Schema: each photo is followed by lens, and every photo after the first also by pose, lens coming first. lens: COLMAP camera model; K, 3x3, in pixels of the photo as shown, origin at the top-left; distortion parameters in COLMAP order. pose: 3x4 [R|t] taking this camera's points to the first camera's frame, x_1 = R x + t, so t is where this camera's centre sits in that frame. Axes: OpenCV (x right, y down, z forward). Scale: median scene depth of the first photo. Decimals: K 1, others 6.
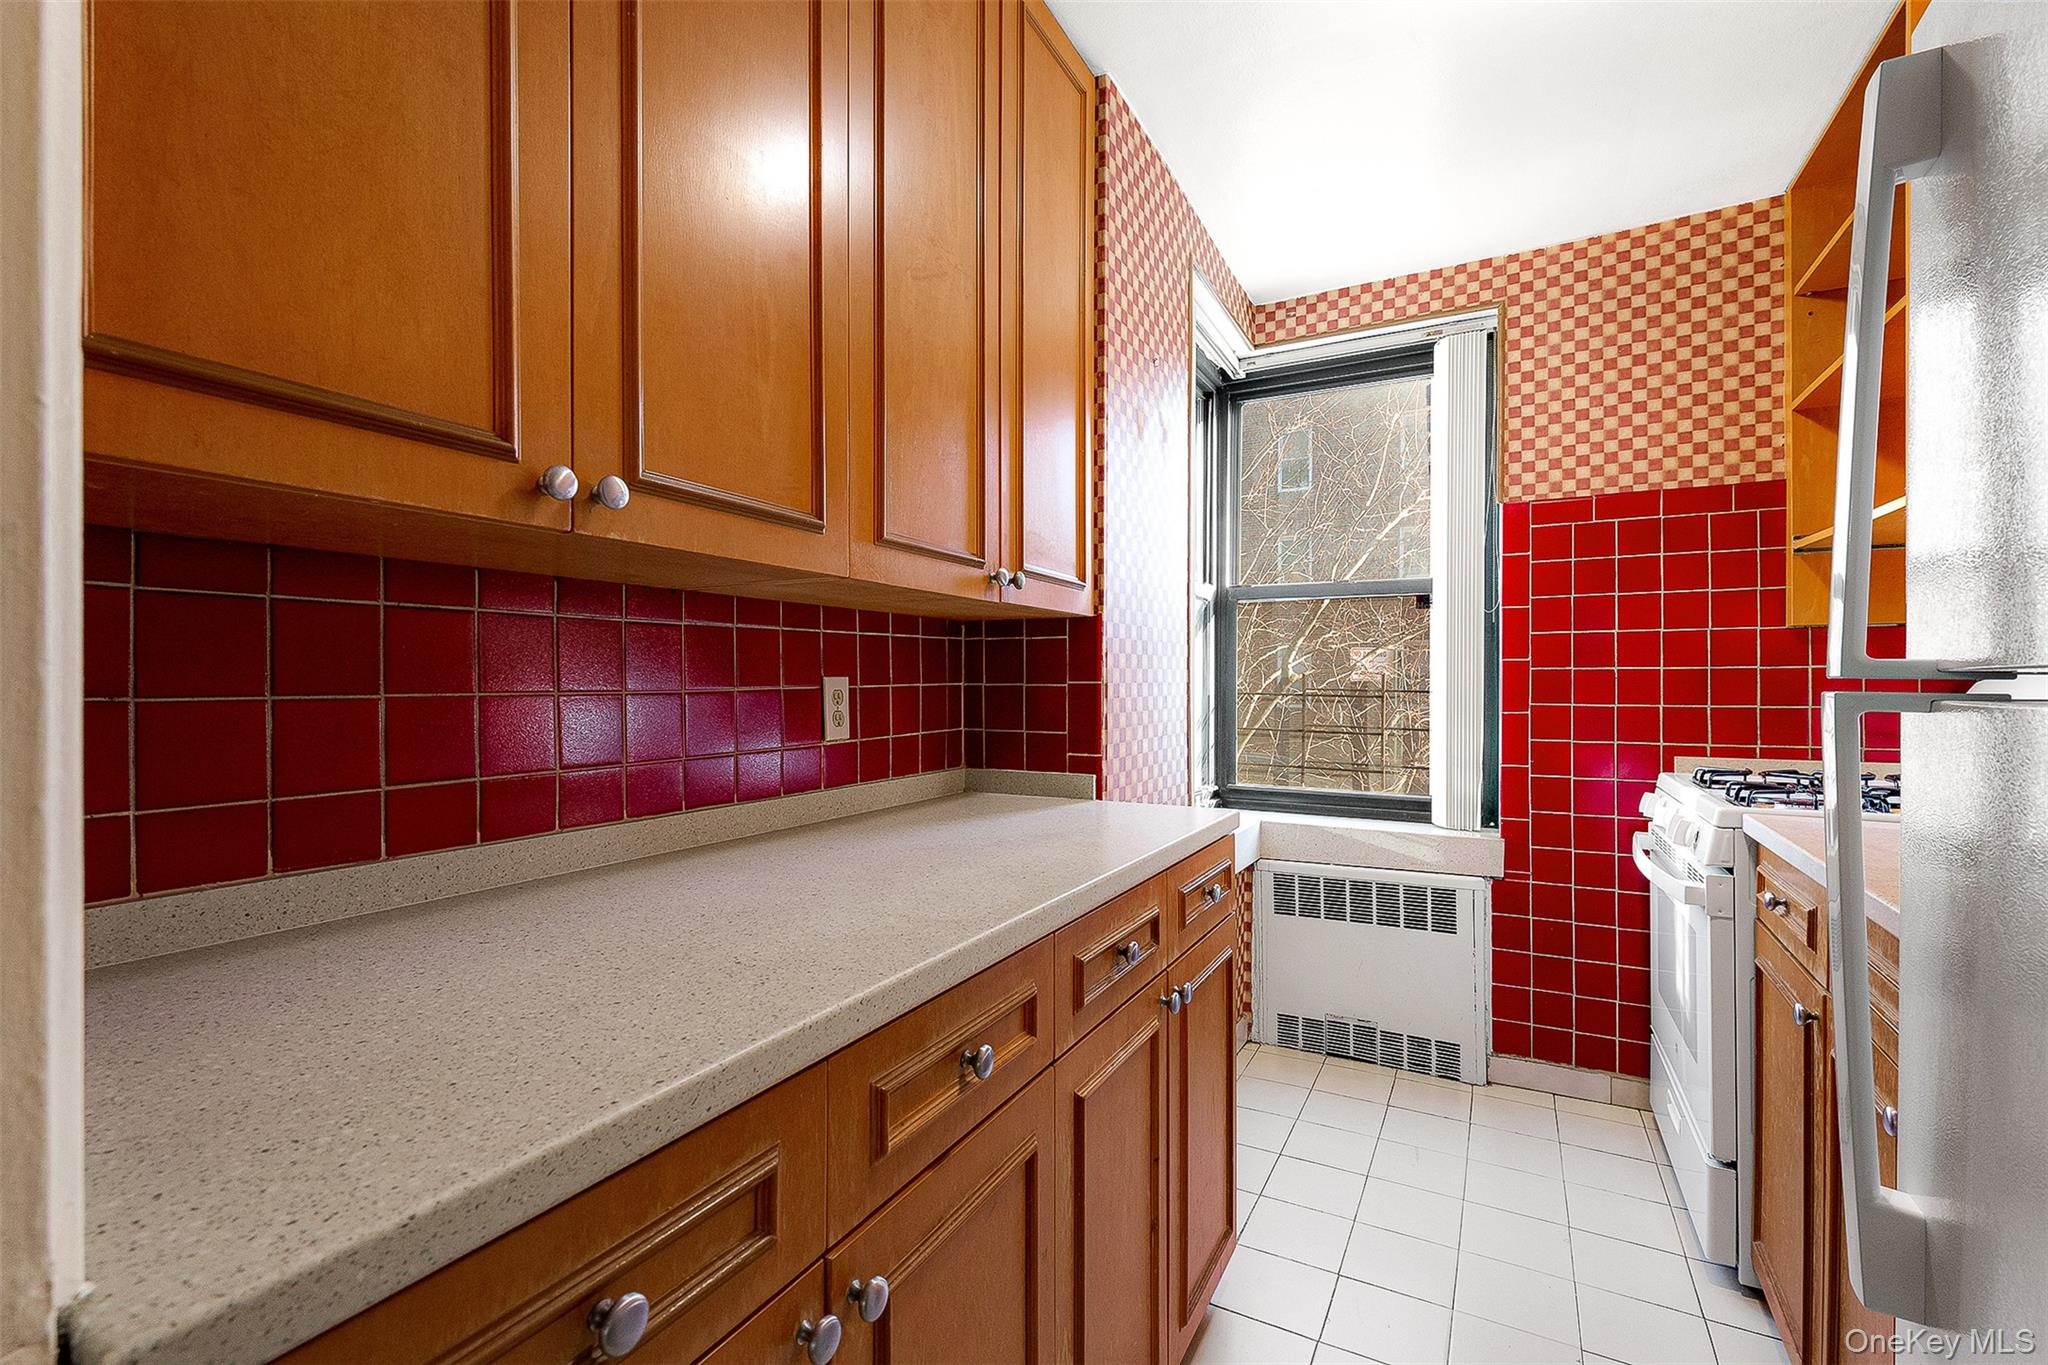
lens RADIAL K [[893.3, 0, 1018.8], [0, 893.3, 684.6], [0, 0, 1]] dist [0.022877, -0.011238]
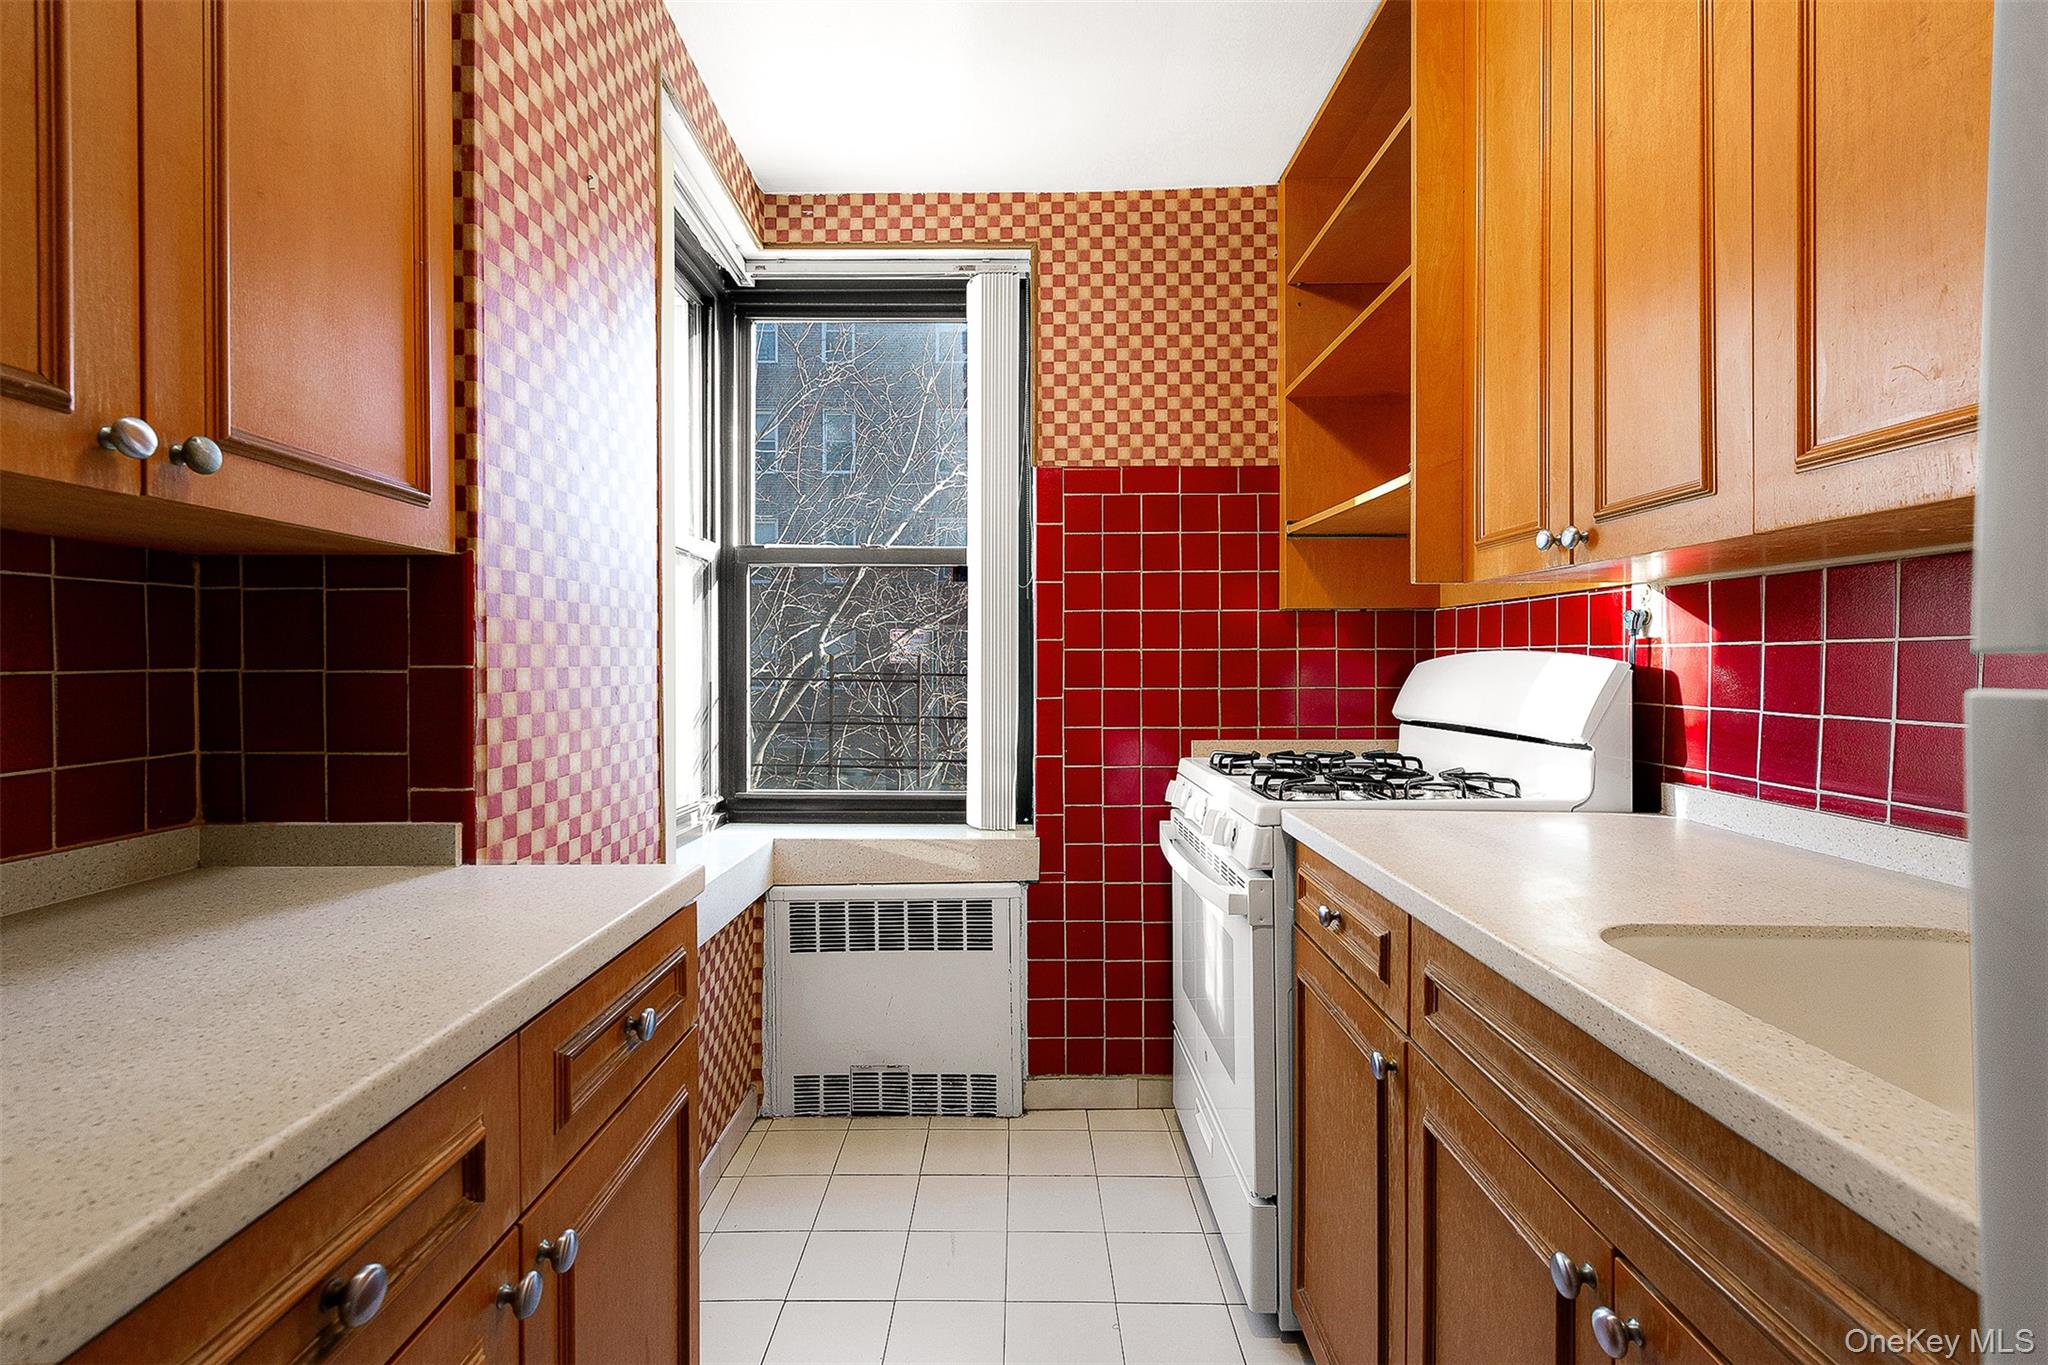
lens RADIAL K [[903.7, 0, 1017.9], [0, 903.7, 662.8], [0, 0, 1]] dist [0.001172, -0.000382]
pose [[0.879856, -0.001432, 0.475237, 0.090579], [0.003722, 0.999986, -0.003878, -0.001066], [-0.475225, 0.005181, 0.879849, 0.213112]]
